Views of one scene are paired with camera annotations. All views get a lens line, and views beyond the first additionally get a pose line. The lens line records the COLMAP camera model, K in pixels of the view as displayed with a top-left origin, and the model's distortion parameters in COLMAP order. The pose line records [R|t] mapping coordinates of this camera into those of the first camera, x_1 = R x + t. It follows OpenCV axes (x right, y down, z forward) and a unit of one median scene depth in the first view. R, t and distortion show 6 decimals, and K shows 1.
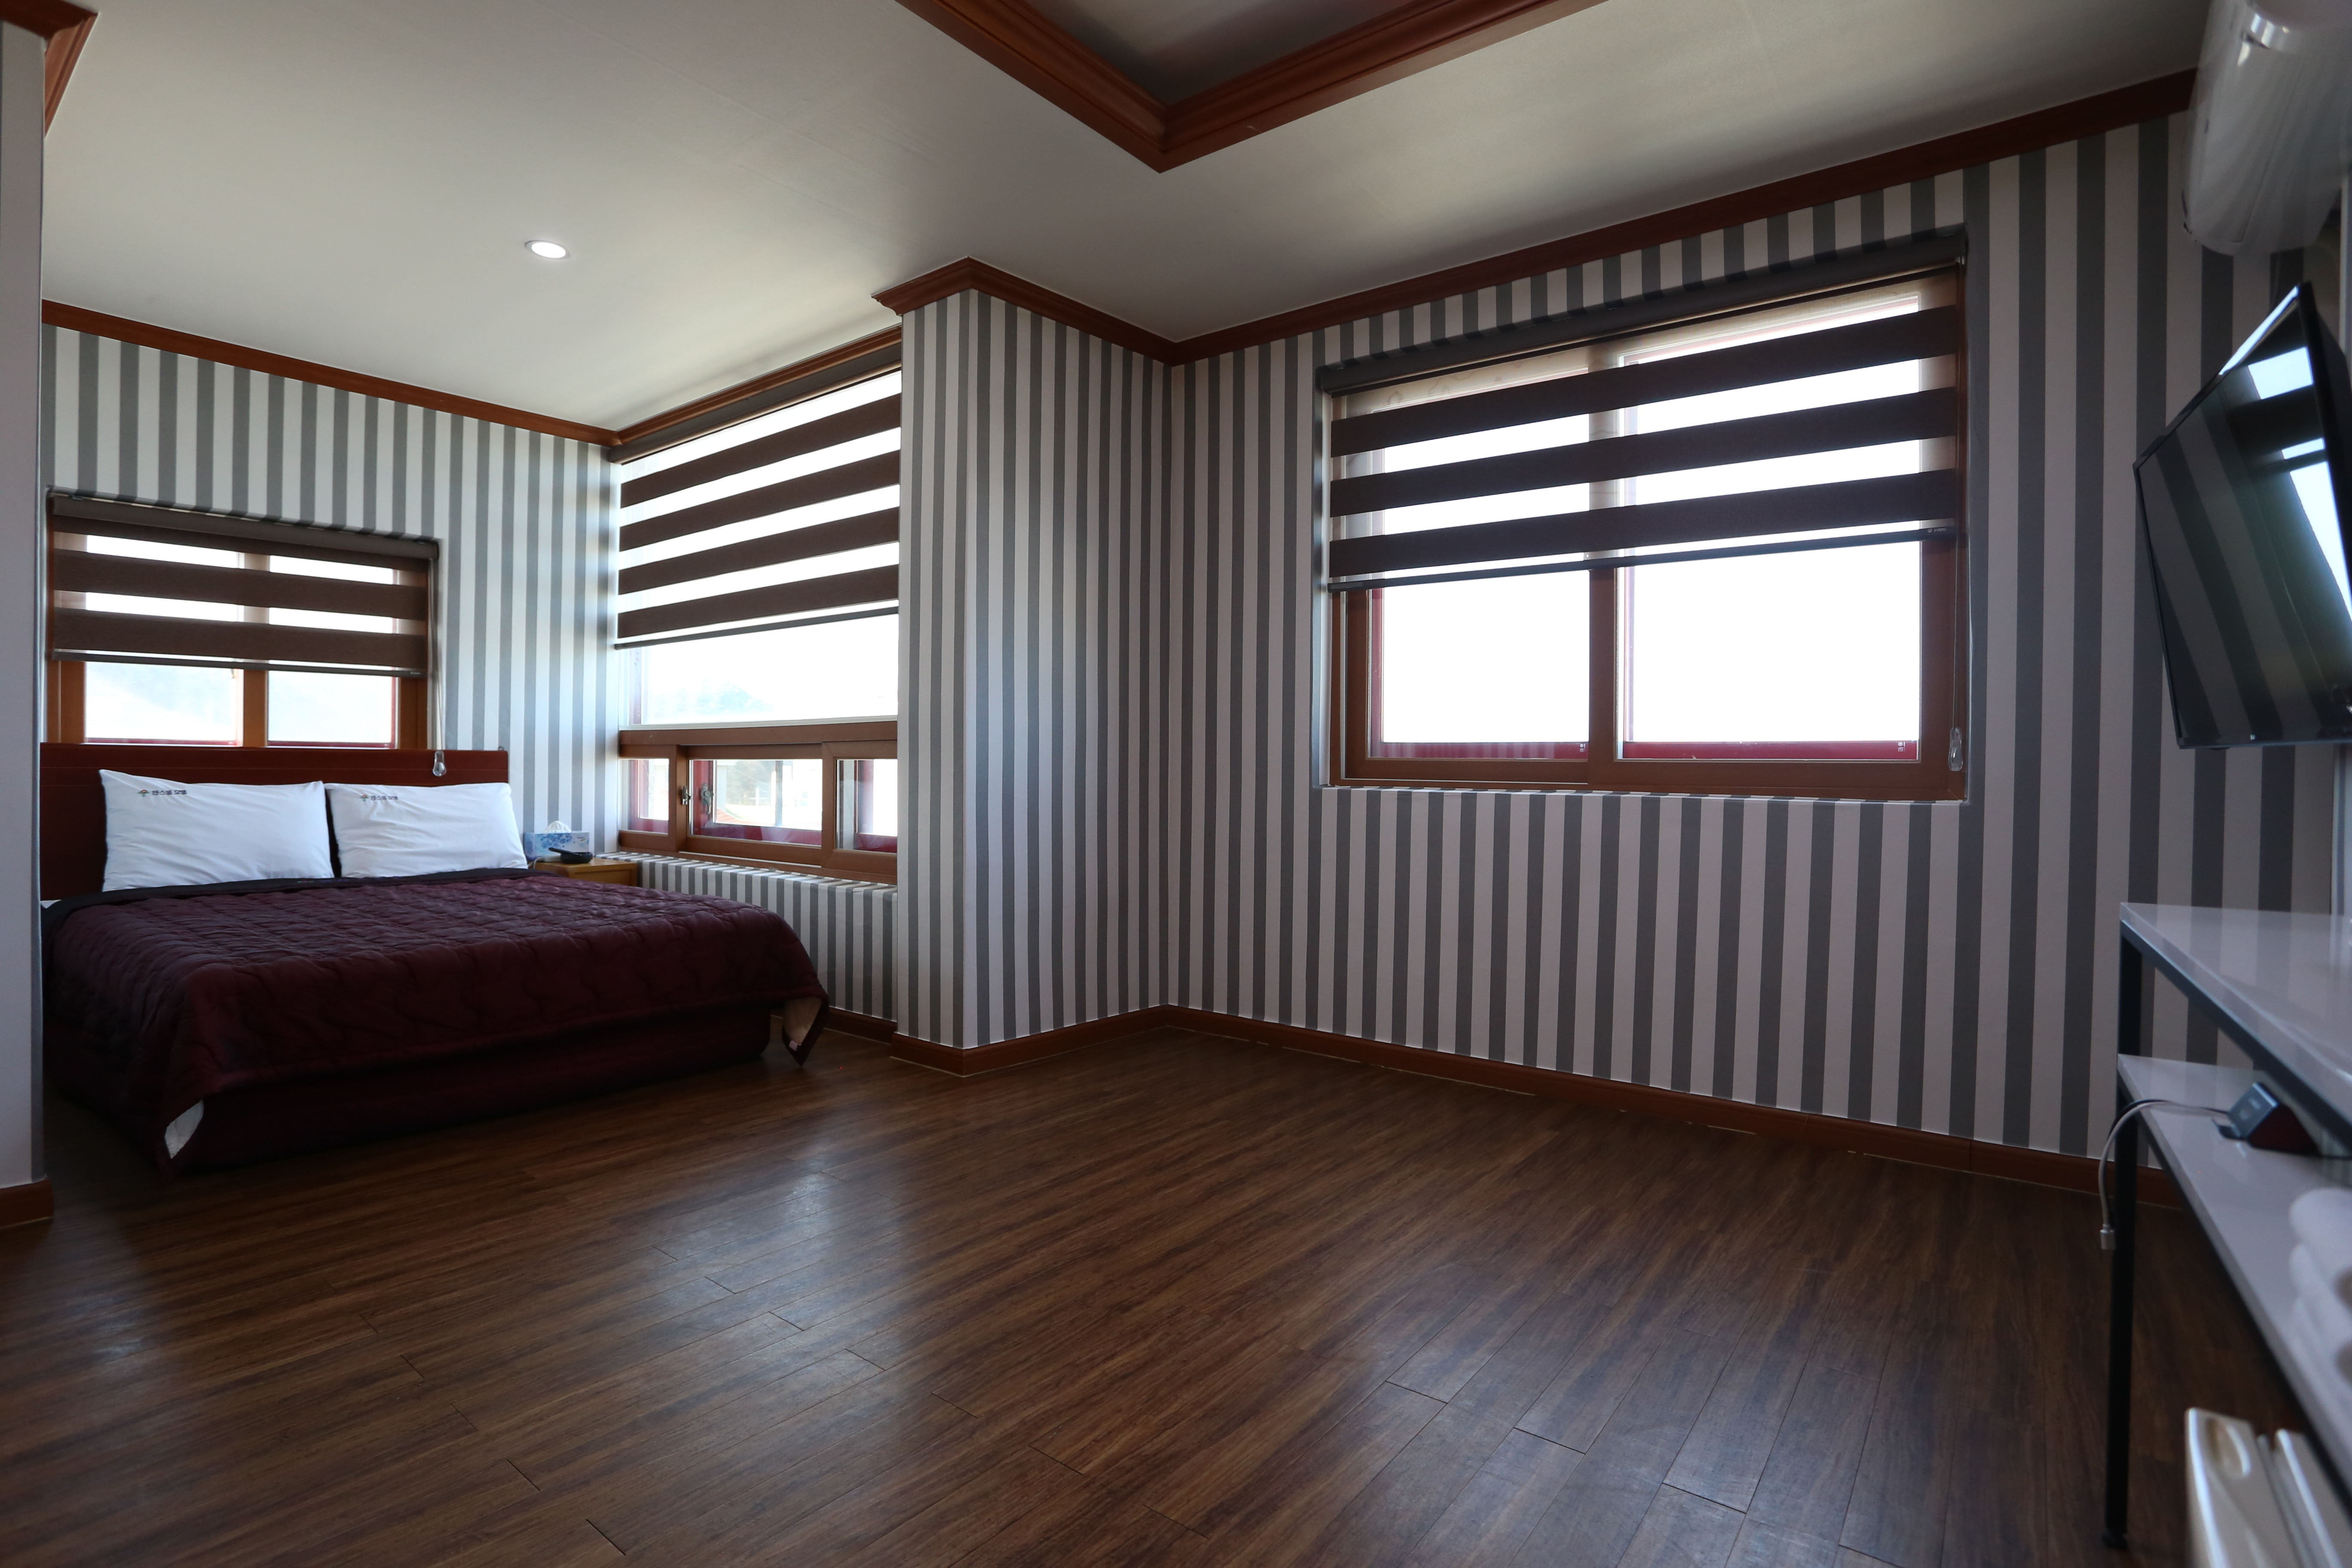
lens RADIAL K [[1150.9, 0, 1156.7], [0, 1150.9, 773.8], [0, 0, 1]] dist [-0.051984, 0.024248]
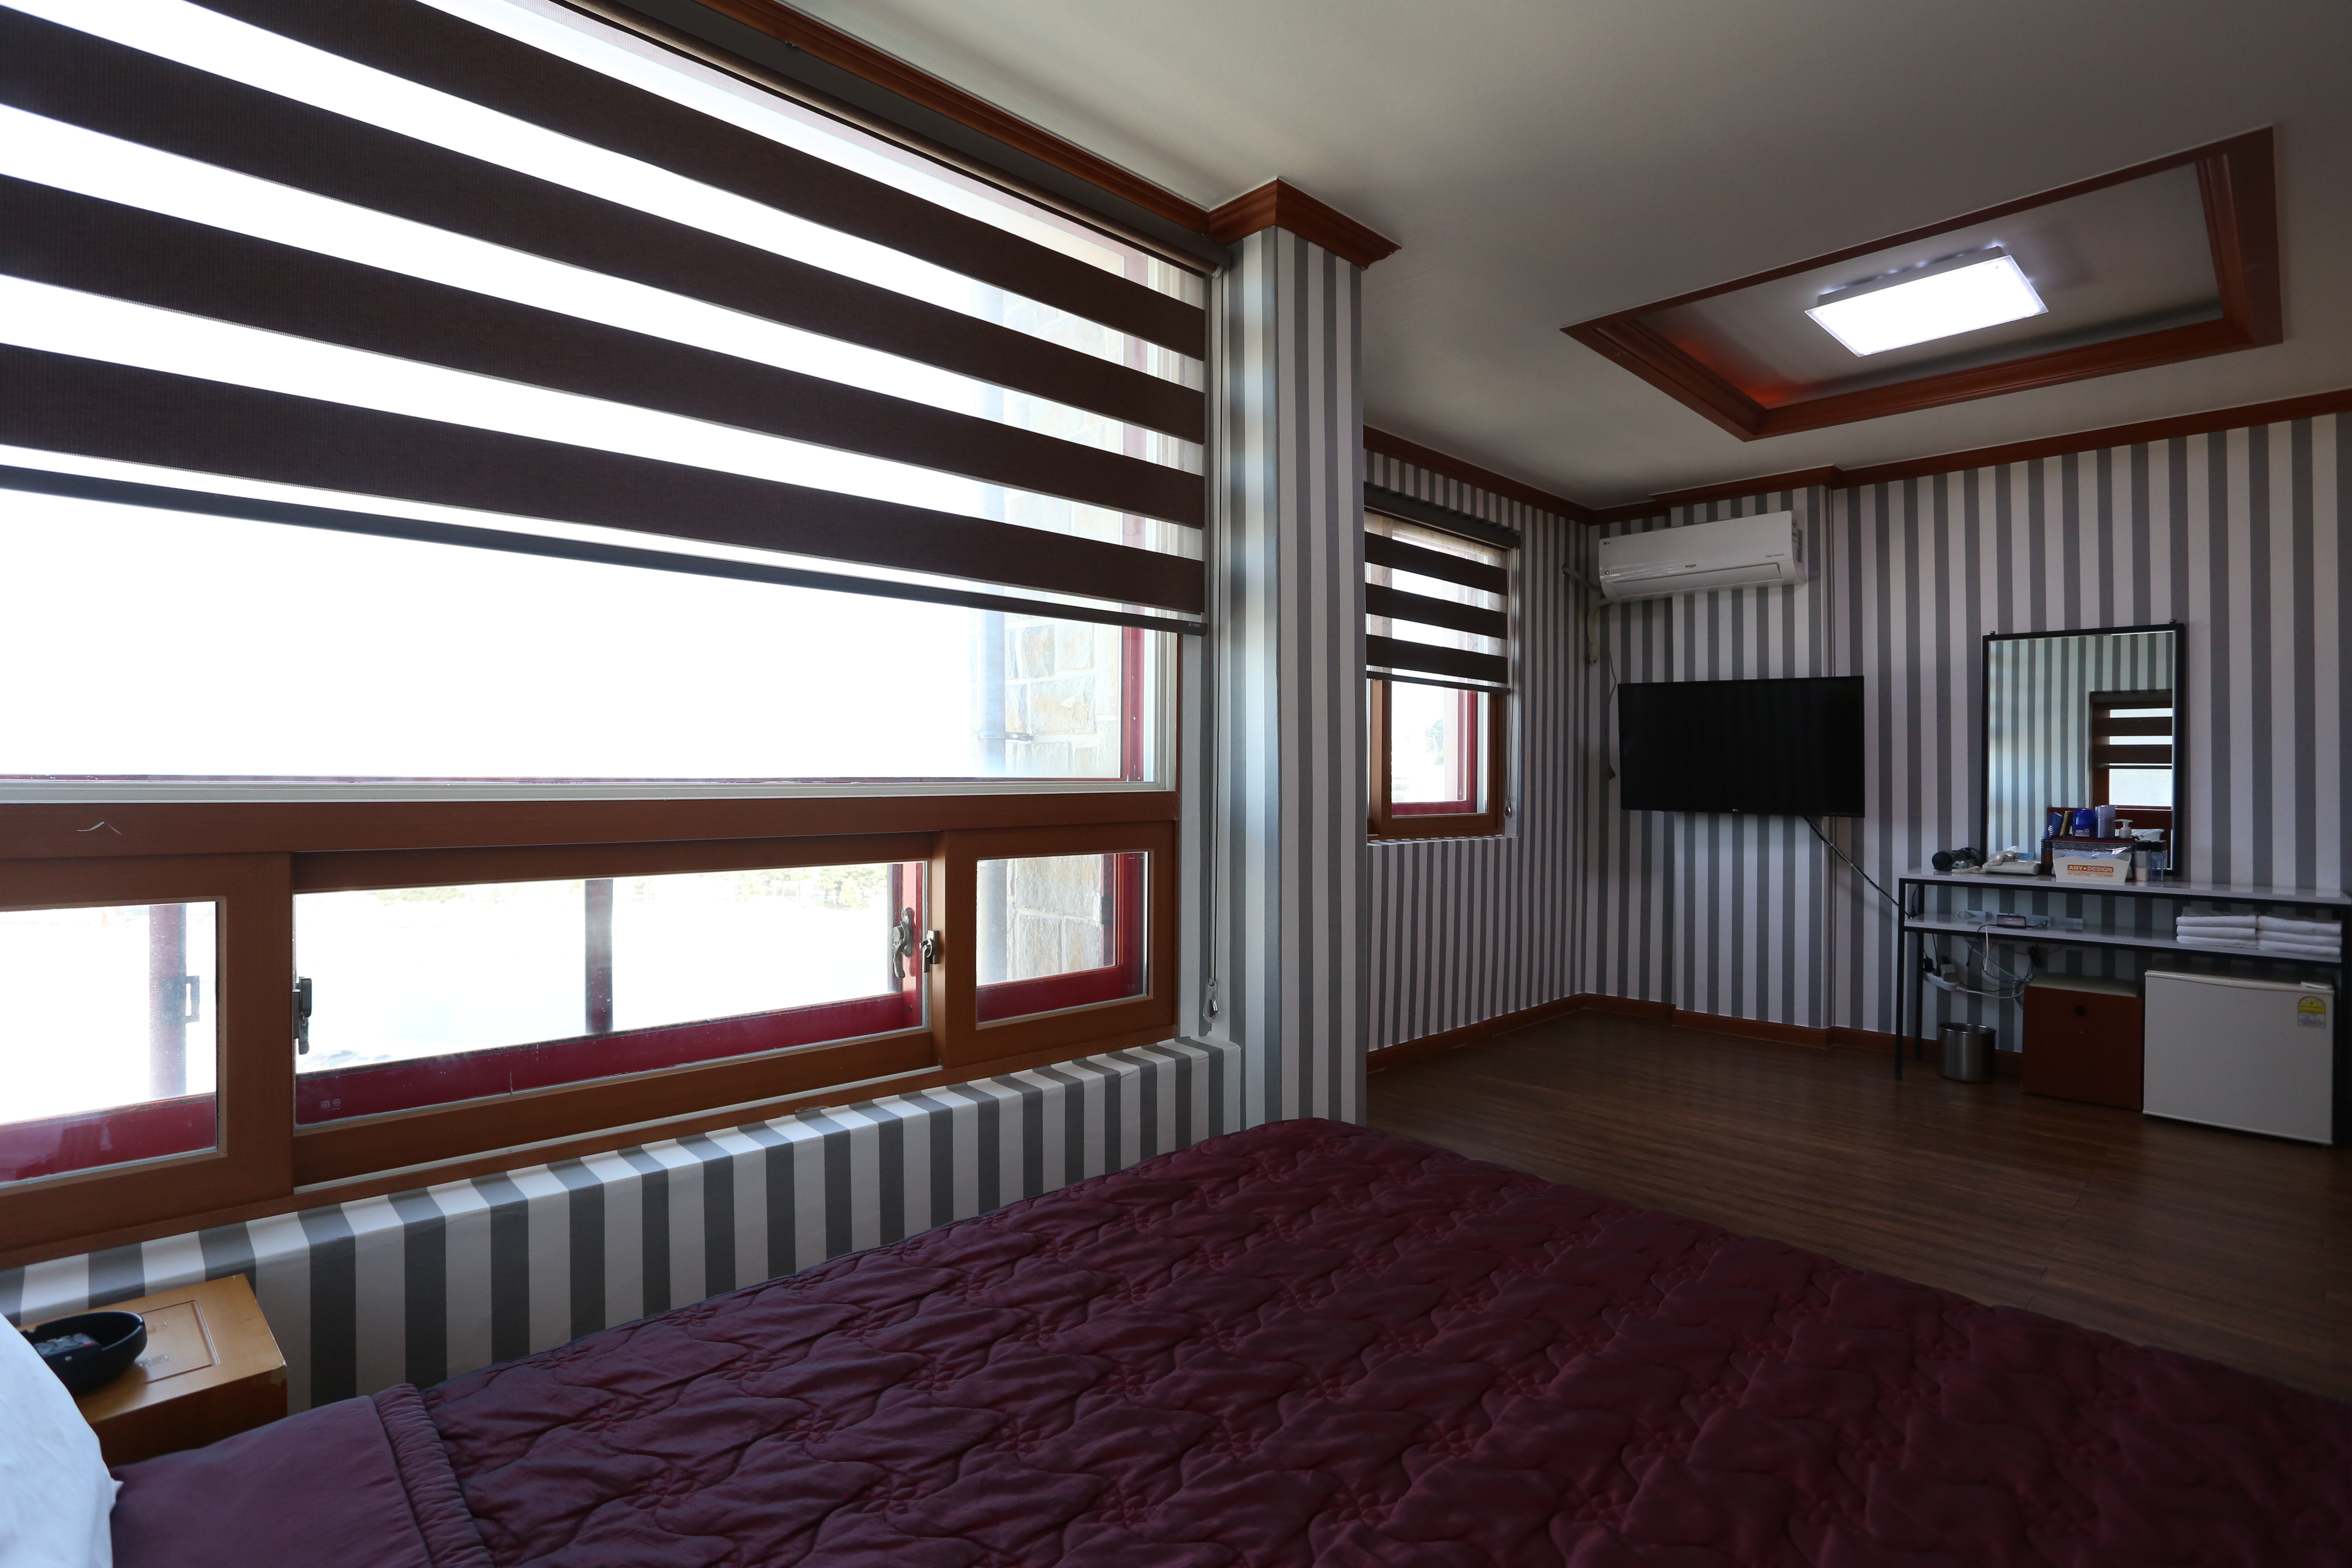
lens RADIAL K [[1150.9, 0, 1156.7], [0, 1150.9, 773.8], [0, 0, 1]] dist [-0.051984, 0.024248]
pose [[0.143673, -0.005524, 0.989610, -1.076332], [0.004199, 0.999979, 0.004972, -0.075955], [-0.989616, 0.003441, 0.143693, 1.108940]]
